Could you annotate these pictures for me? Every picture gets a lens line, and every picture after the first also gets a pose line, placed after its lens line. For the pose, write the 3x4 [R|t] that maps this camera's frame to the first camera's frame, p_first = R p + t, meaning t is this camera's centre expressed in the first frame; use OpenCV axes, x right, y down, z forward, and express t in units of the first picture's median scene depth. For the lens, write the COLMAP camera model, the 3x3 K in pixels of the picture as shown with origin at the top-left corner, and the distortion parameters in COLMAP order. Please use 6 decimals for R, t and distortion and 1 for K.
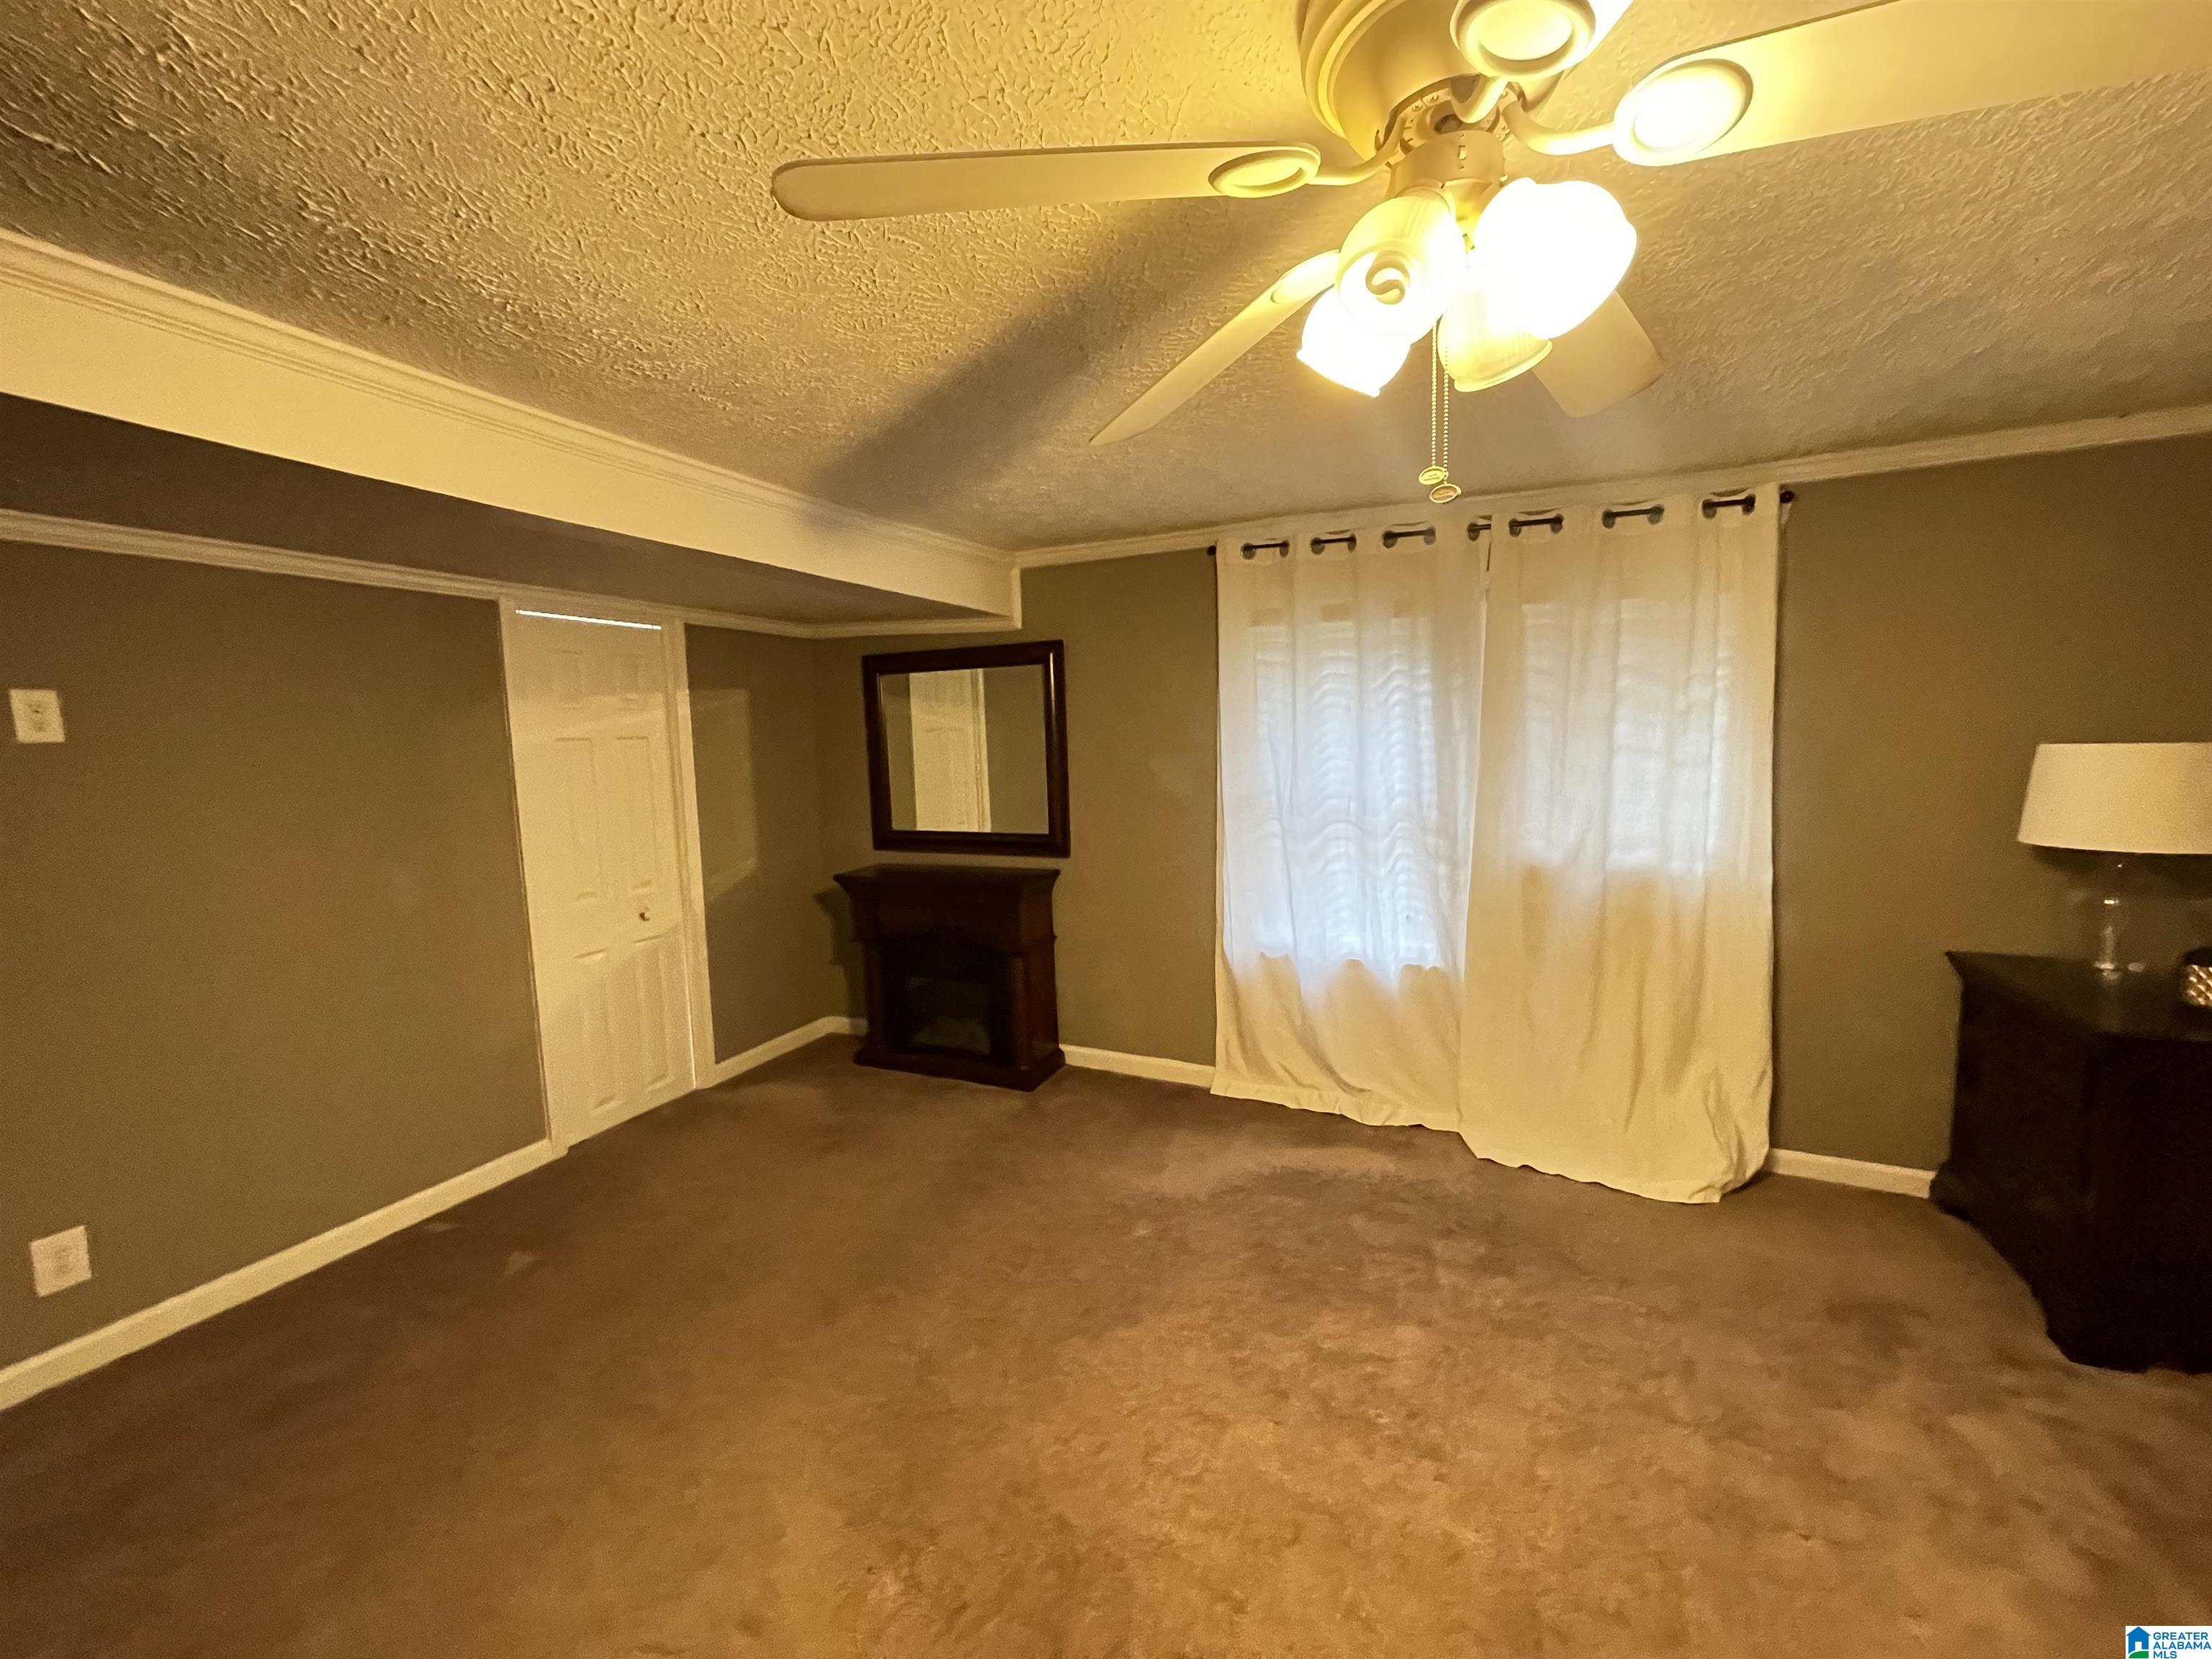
lens RADIAL K [[889.6, 0, 1095.2], [0, 889.6, 829.9], [0, 0, 1]] dist [-0.003550, 0.001535]
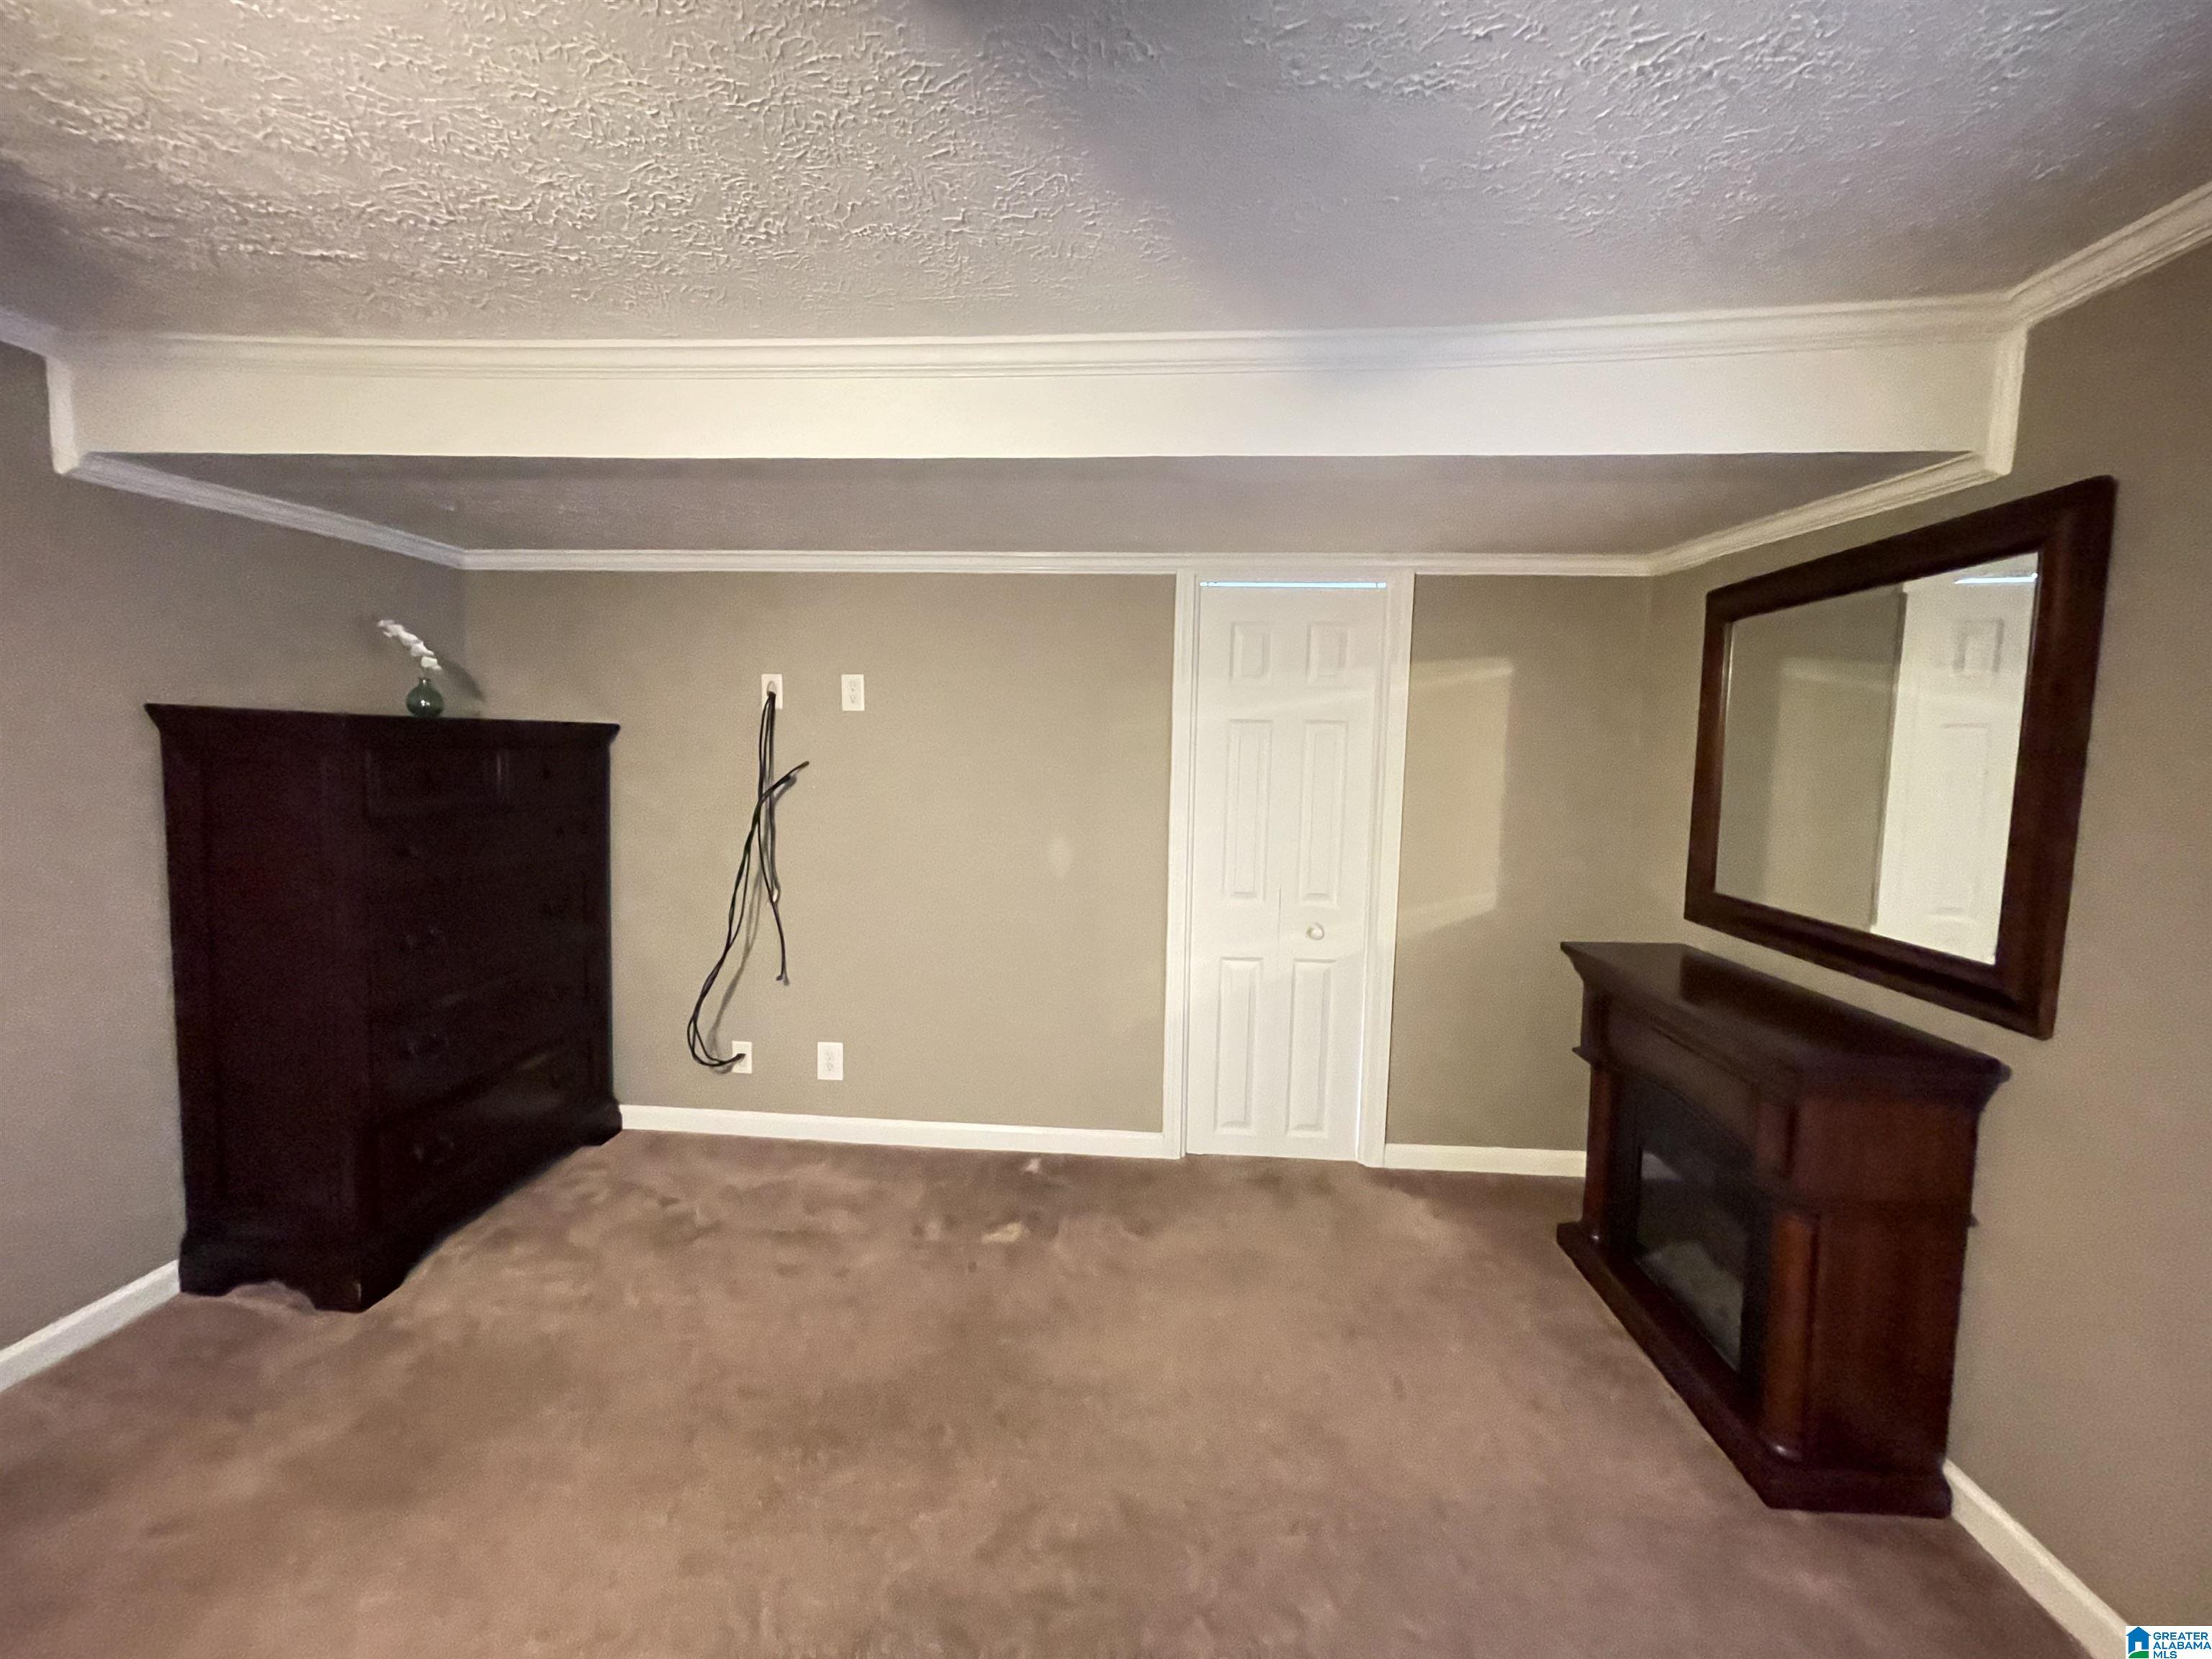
lens RADIAL K [[889.6, 0, 1111.3], [0, 889.6, 830.4], [0, 0, 1]] dist [-0.003550, 0.001535]
pose [[0.352813, 0.122870, -0.927591, 0.208859], [-0.125195, 0.988626, 0.083336, -0.049157], [0.927280, 0.086728, 0.364183, 0.546486]]
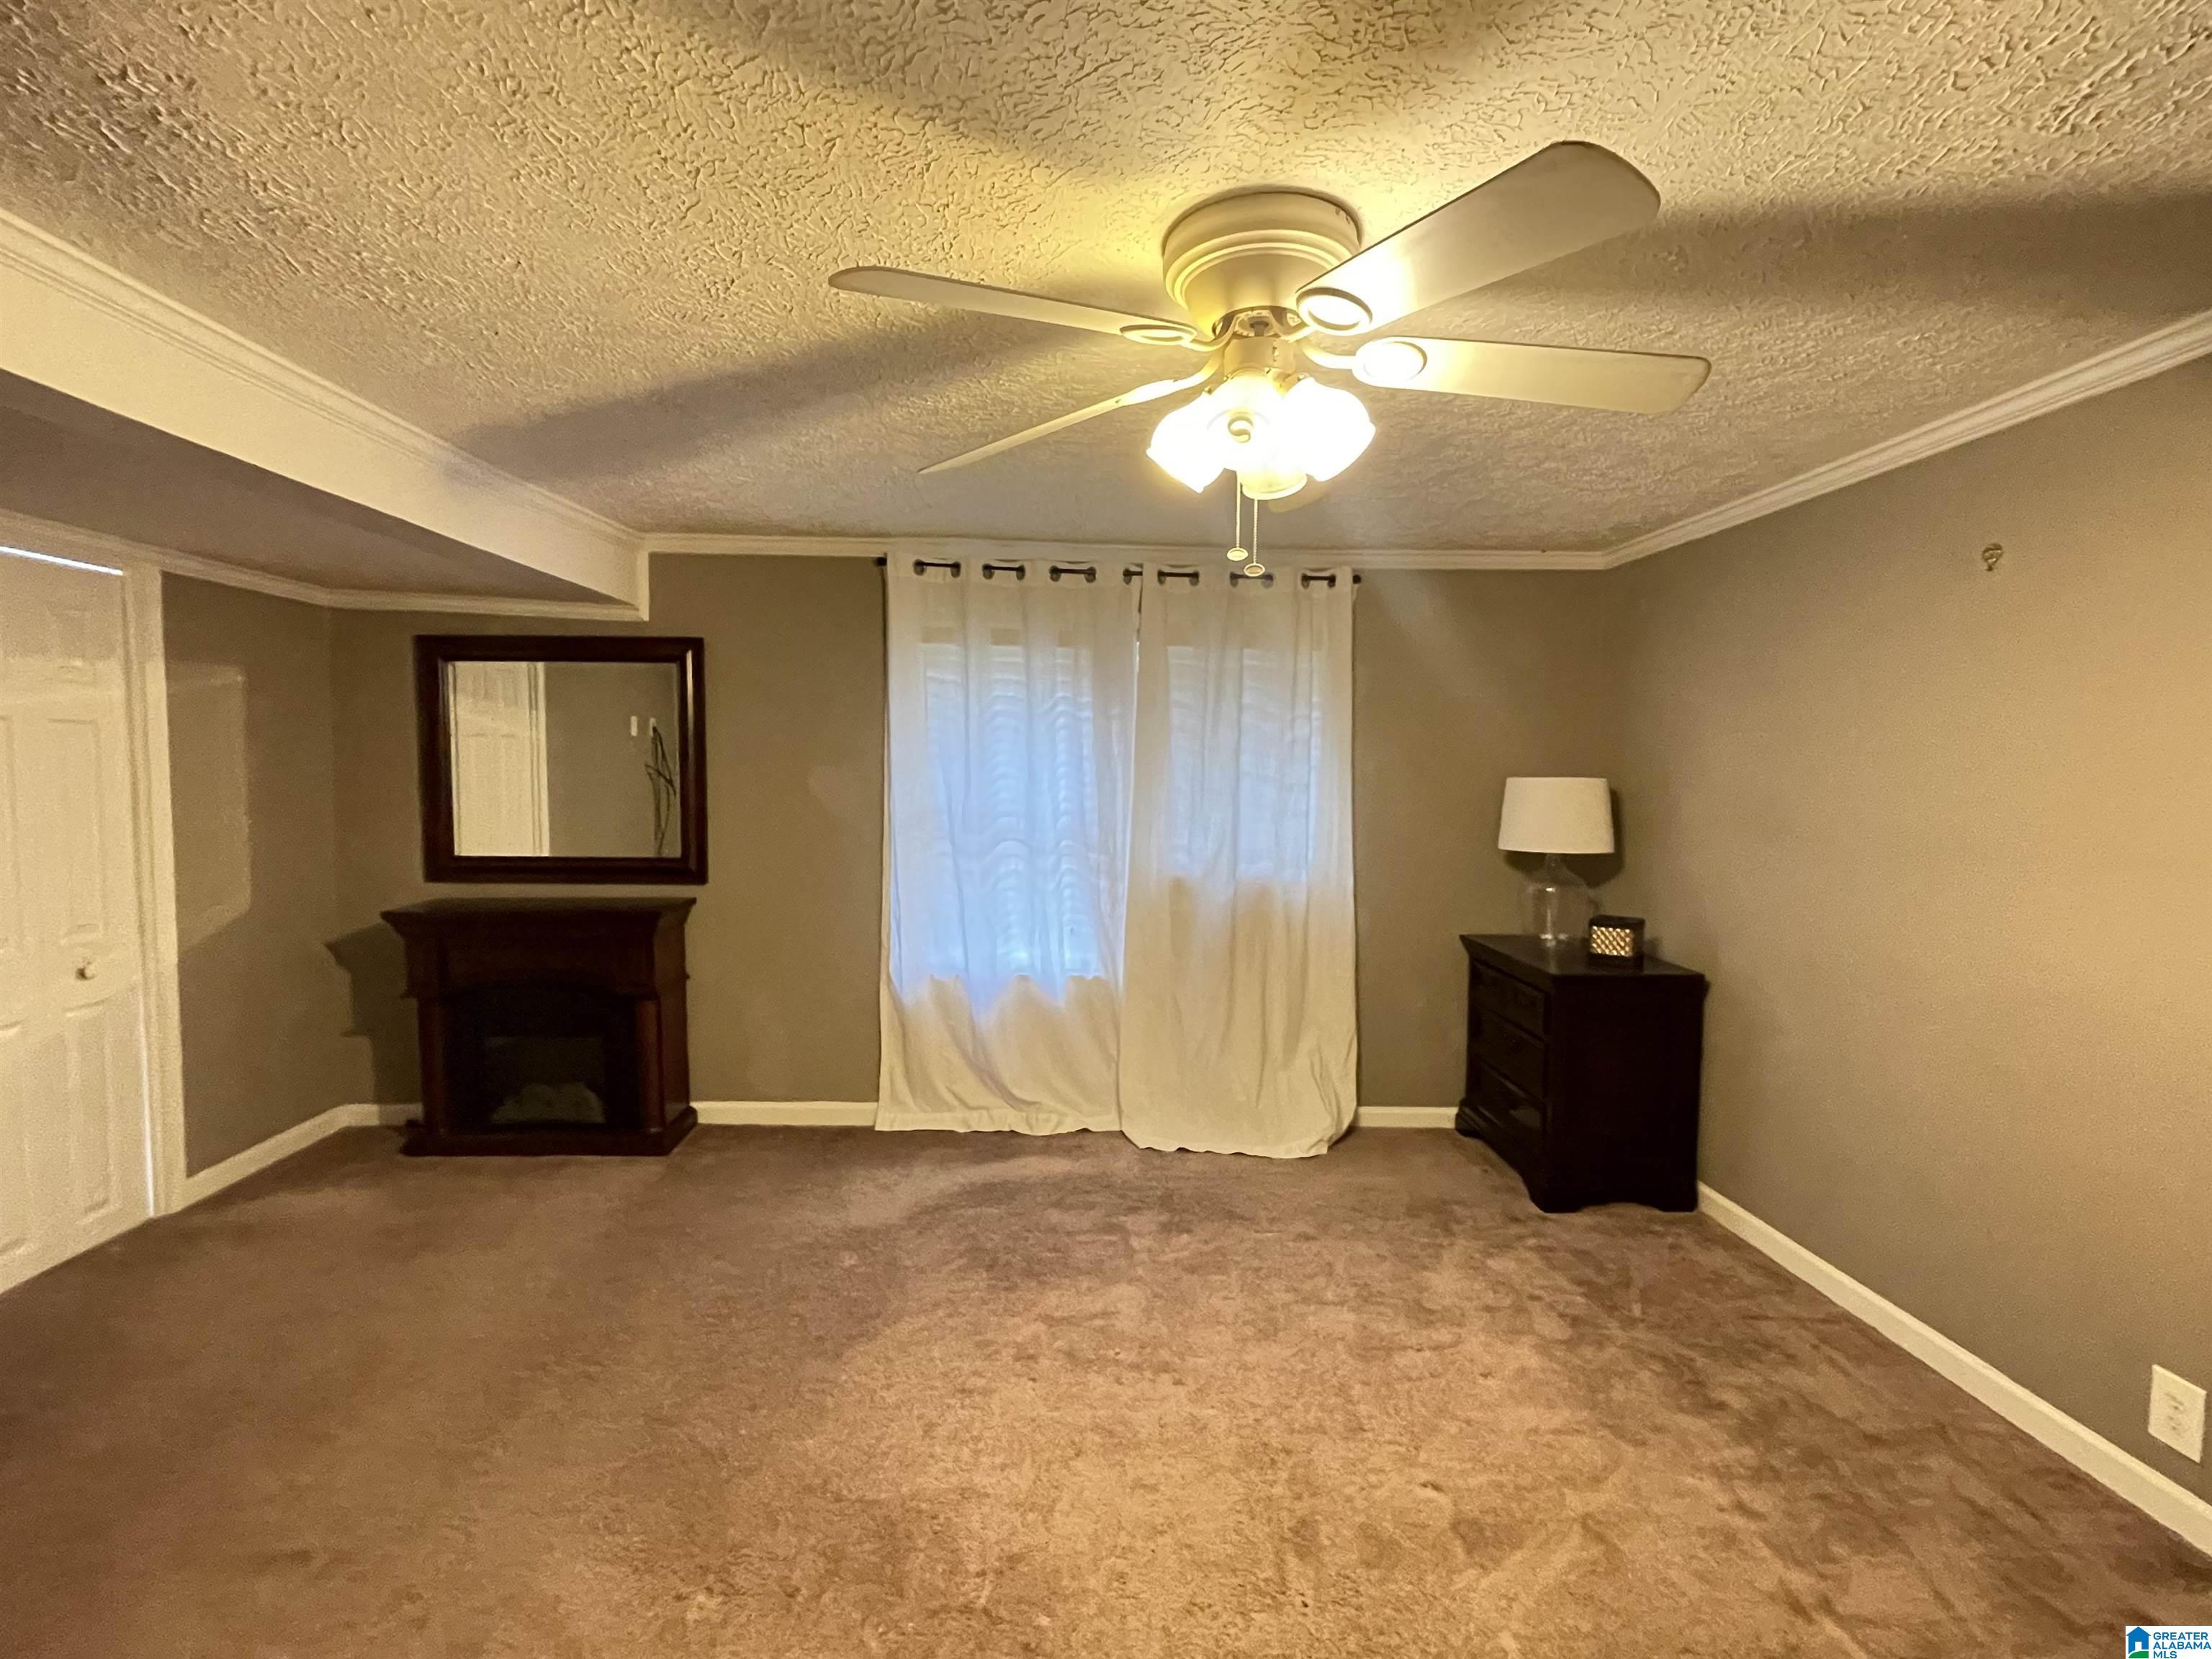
lens RADIAL K [[1040.9, 0, 1092.8], [0, 1040.9, 830.1], [0, 0, 1]] dist [0.002554, -0.001119]
pose [[0.893277, 0.007585, 0.449443, -0.177165], [0.014431, 0.998858, -0.045538, 0.035292], [-0.449275, 0.047164, 0.892148, -0.110532]]
